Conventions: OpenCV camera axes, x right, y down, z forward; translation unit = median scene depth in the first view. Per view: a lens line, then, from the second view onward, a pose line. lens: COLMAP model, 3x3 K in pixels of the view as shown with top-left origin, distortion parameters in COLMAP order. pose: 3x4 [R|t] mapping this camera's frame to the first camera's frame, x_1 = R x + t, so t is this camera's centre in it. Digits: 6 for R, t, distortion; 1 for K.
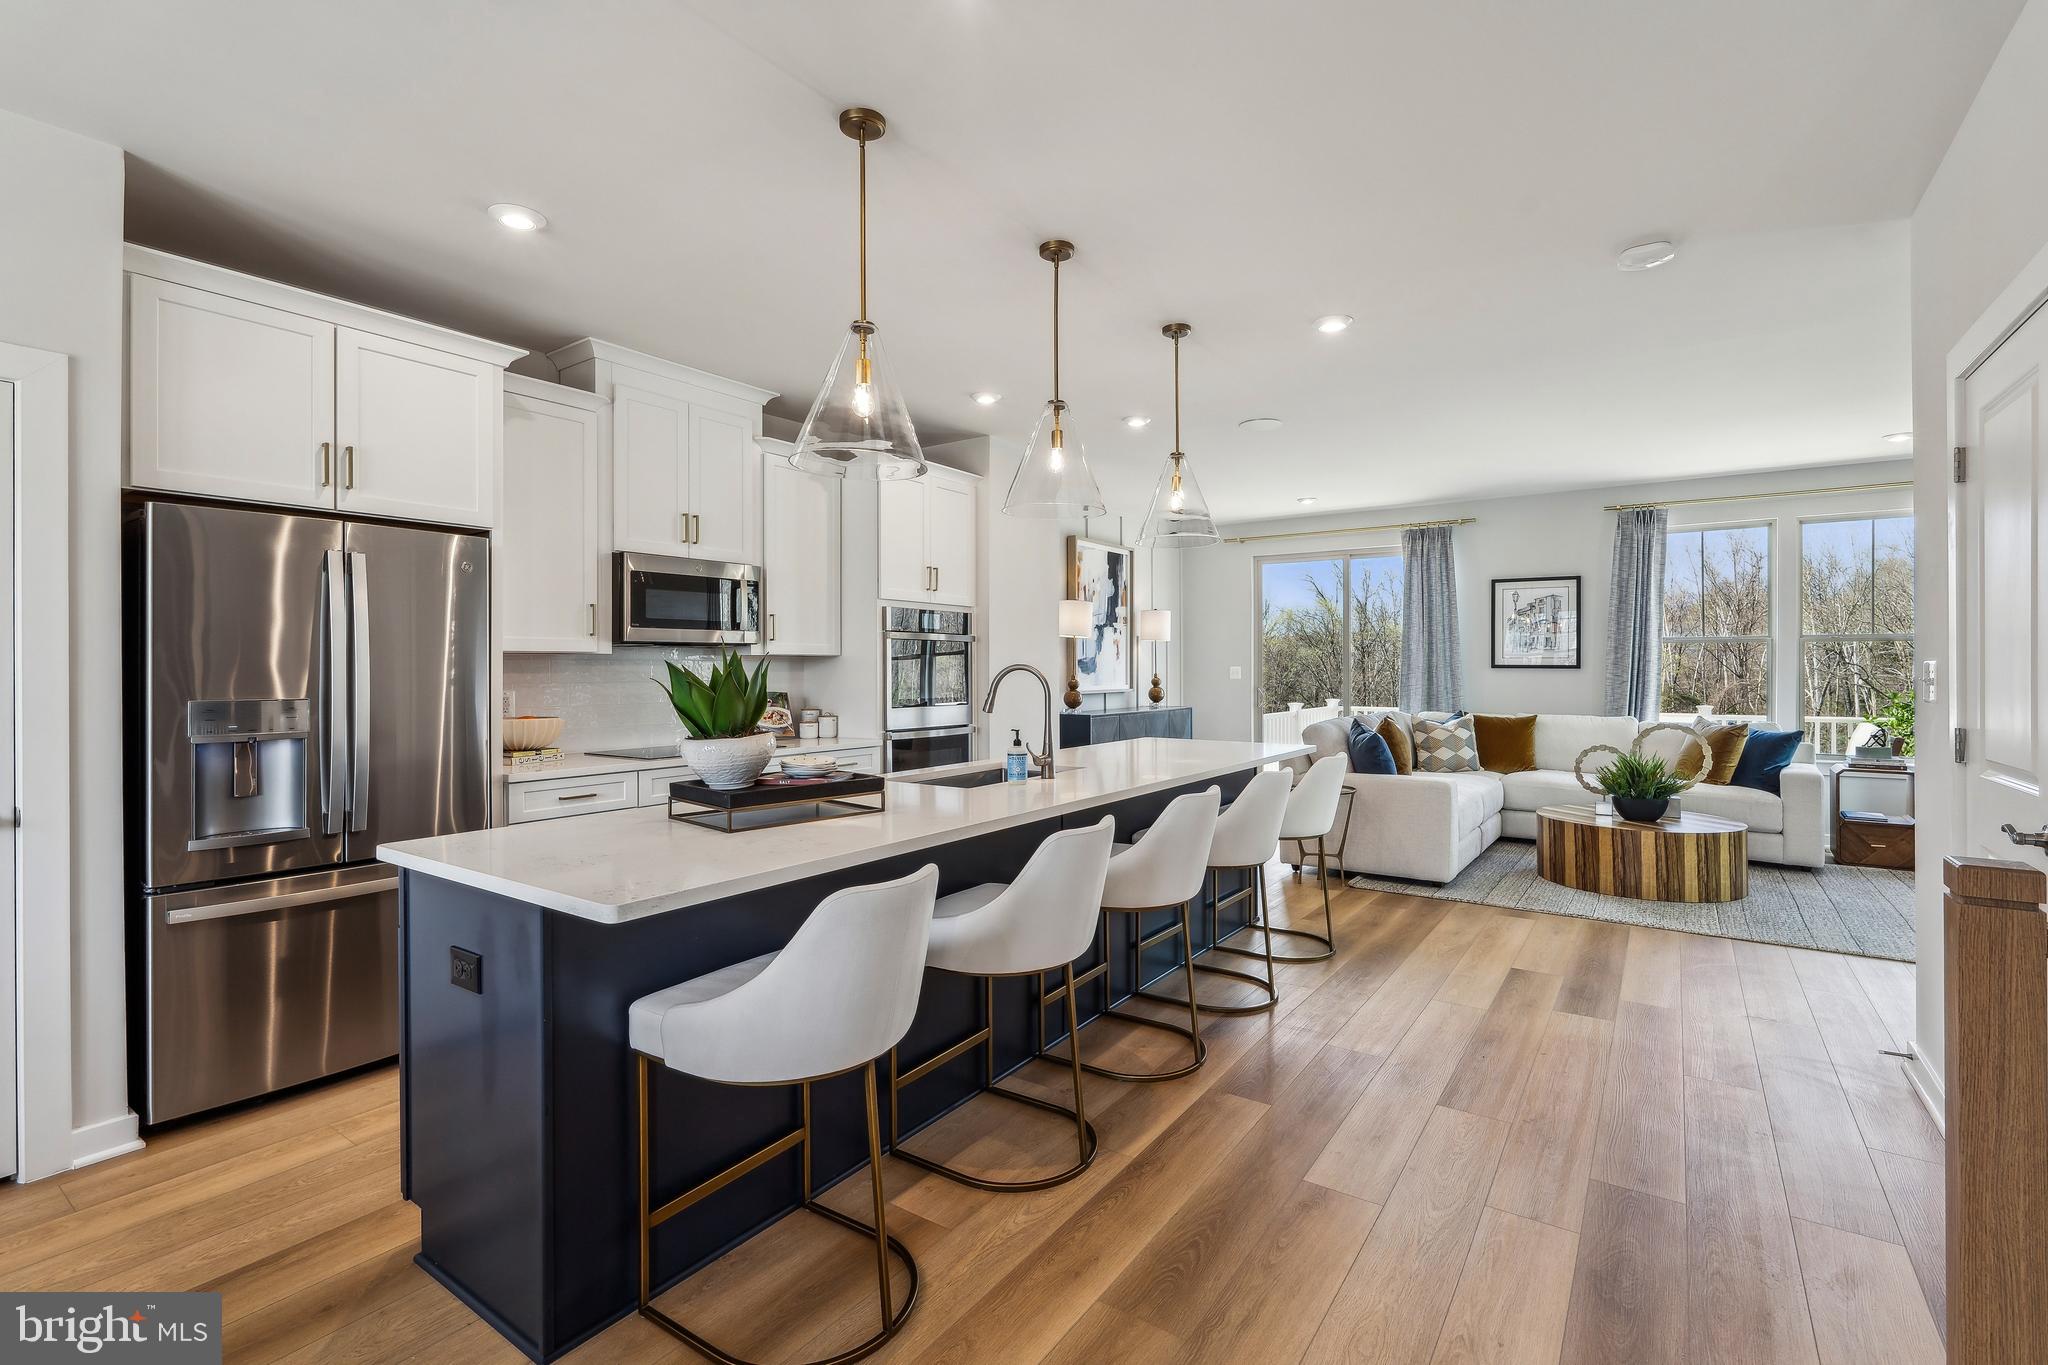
lens RADIAL K [[920.2, 0, 1024.0], [0, 920.2, 682.5], [0, 0, 1]] dist [-0.003723, -0.000351]
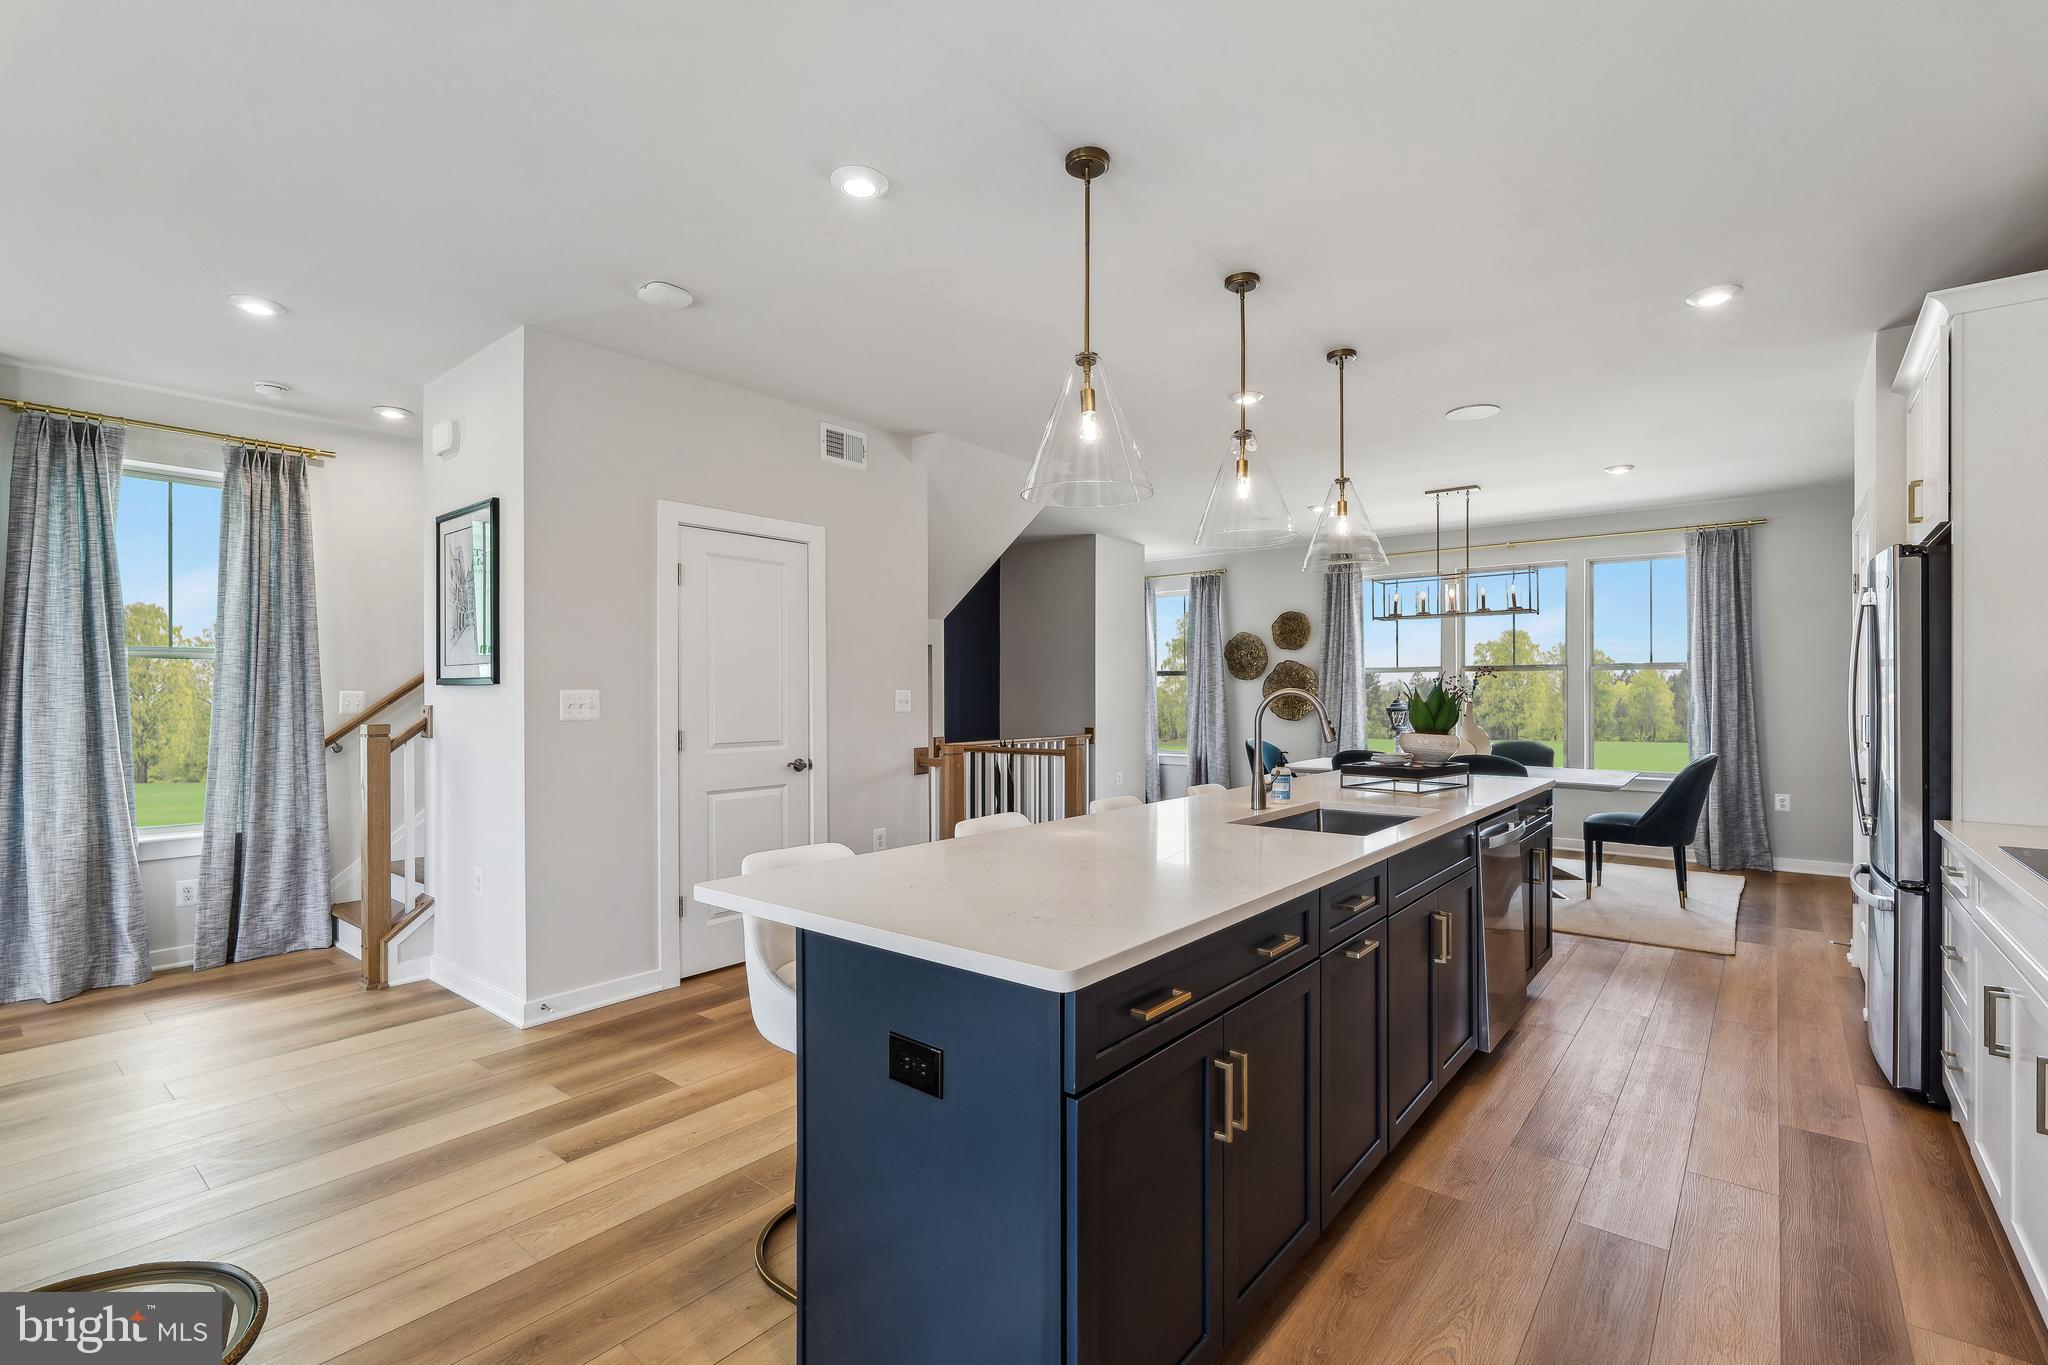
lens RADIAL K [[920.2, 0, 1024.0], [0, 920.2, 682.5], [0, 0, 1]] dist [-0.003723, -0.000351]
pose [[-0.997506, 0.003360, 0.070504, 0.122731], [0.003750, 0.999978, 0.005407, -0.018803], [-0.070484, 0.005658, -0.997497, 1.190731]]
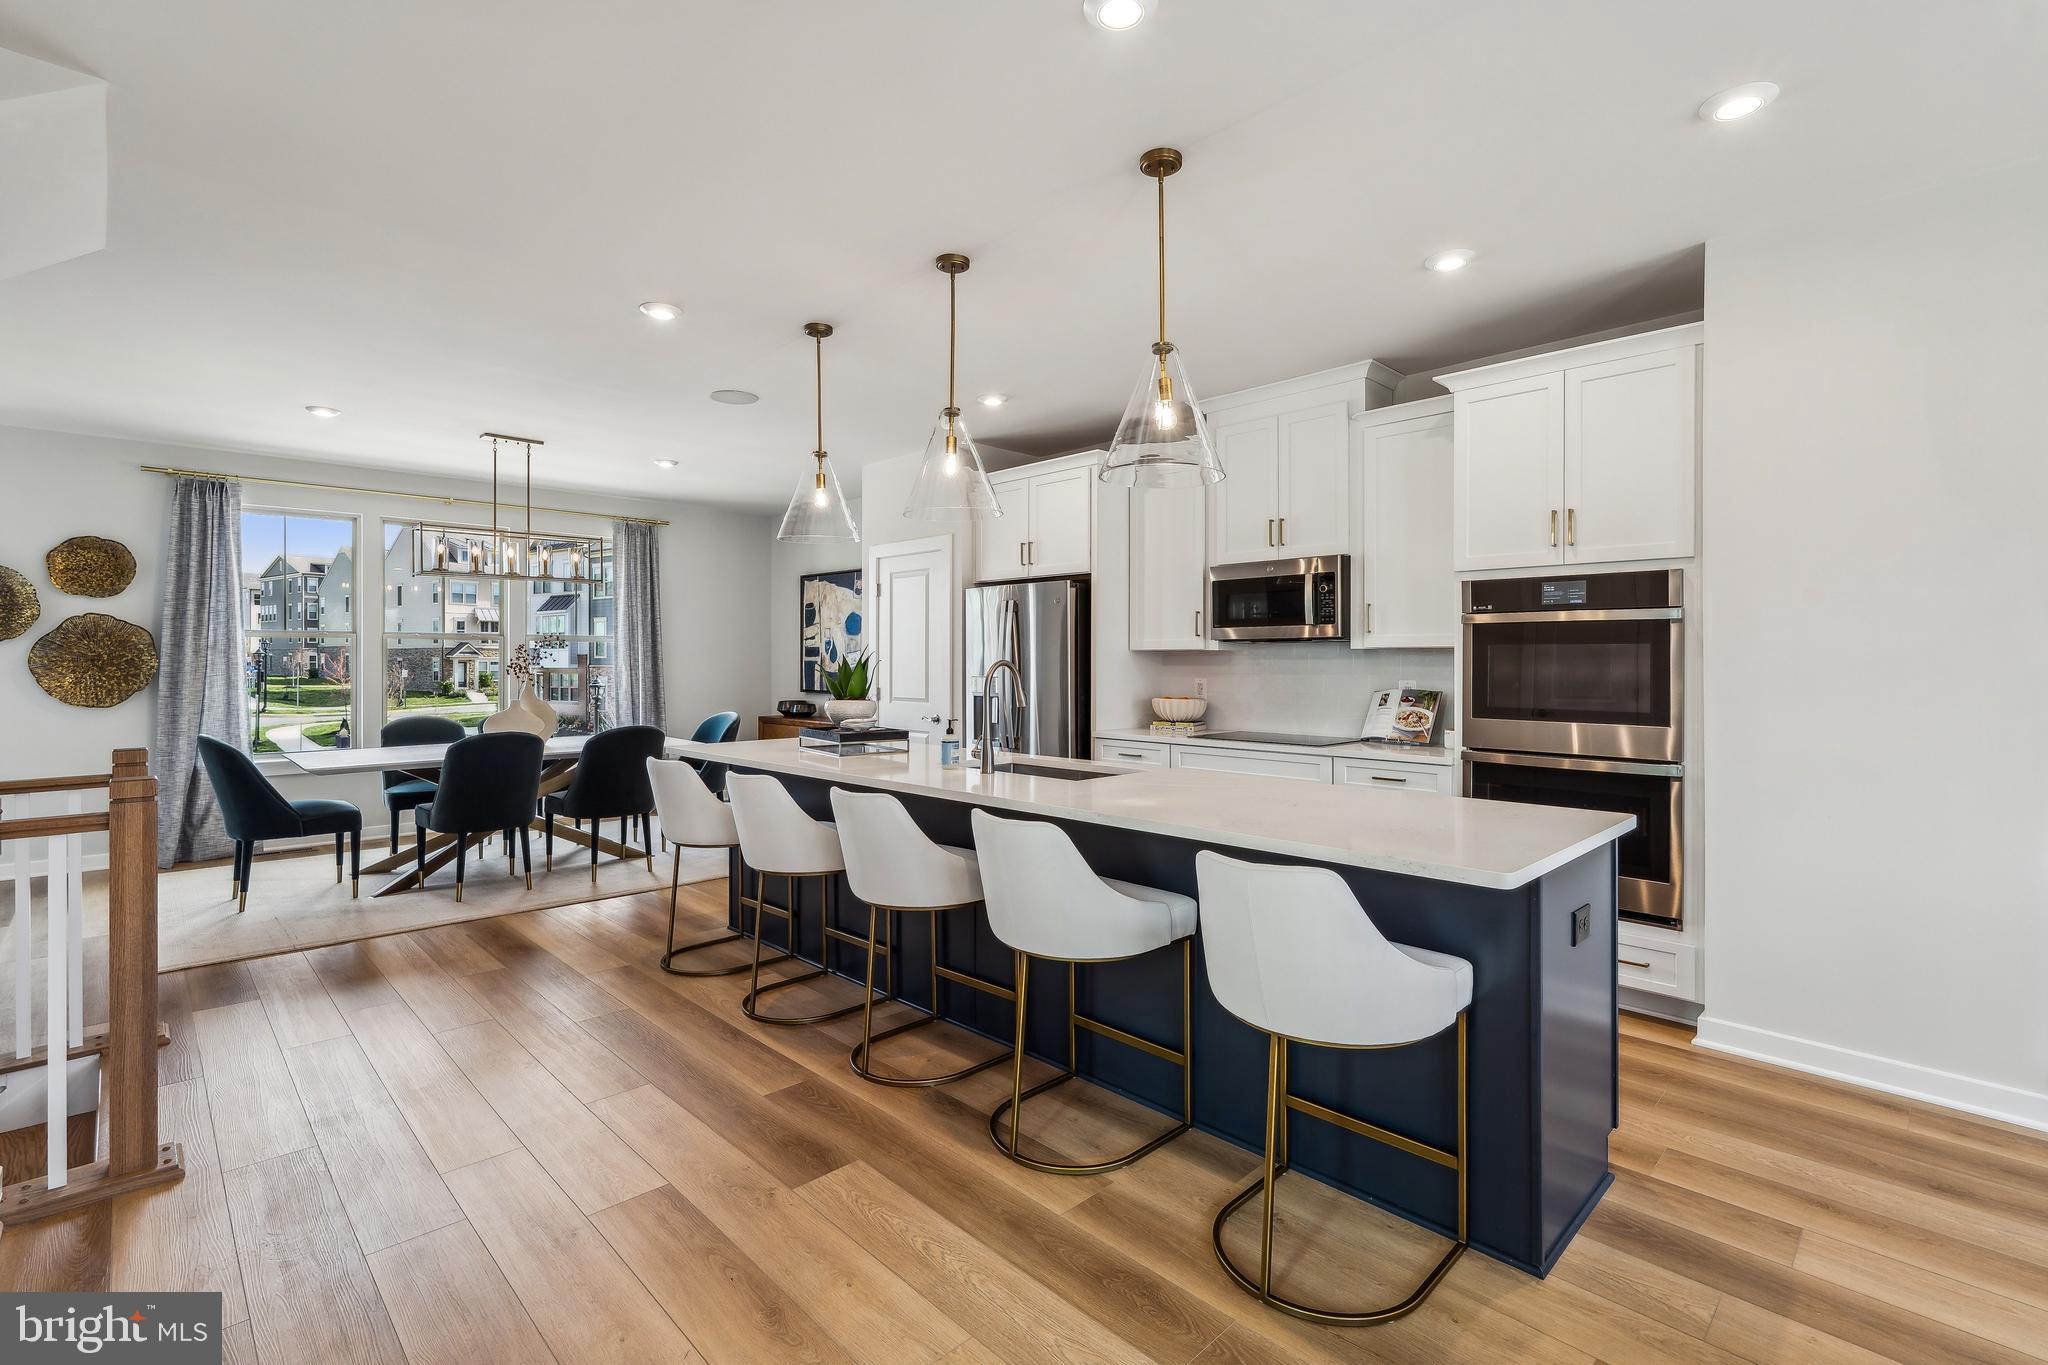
lens RADIAL K [[930.2, 0, 1016.9], [0, 930.2, 655.0], [0, 0, 1]] dist [-0.001472, -0.000039]
pose [[-0.189656, -0.004574, -0.981840, 0.623771], [-0.016389, 0.999865, -0.001492, -0.014355], [0.981714, 0.015809, -0.189706, 0.744721]]
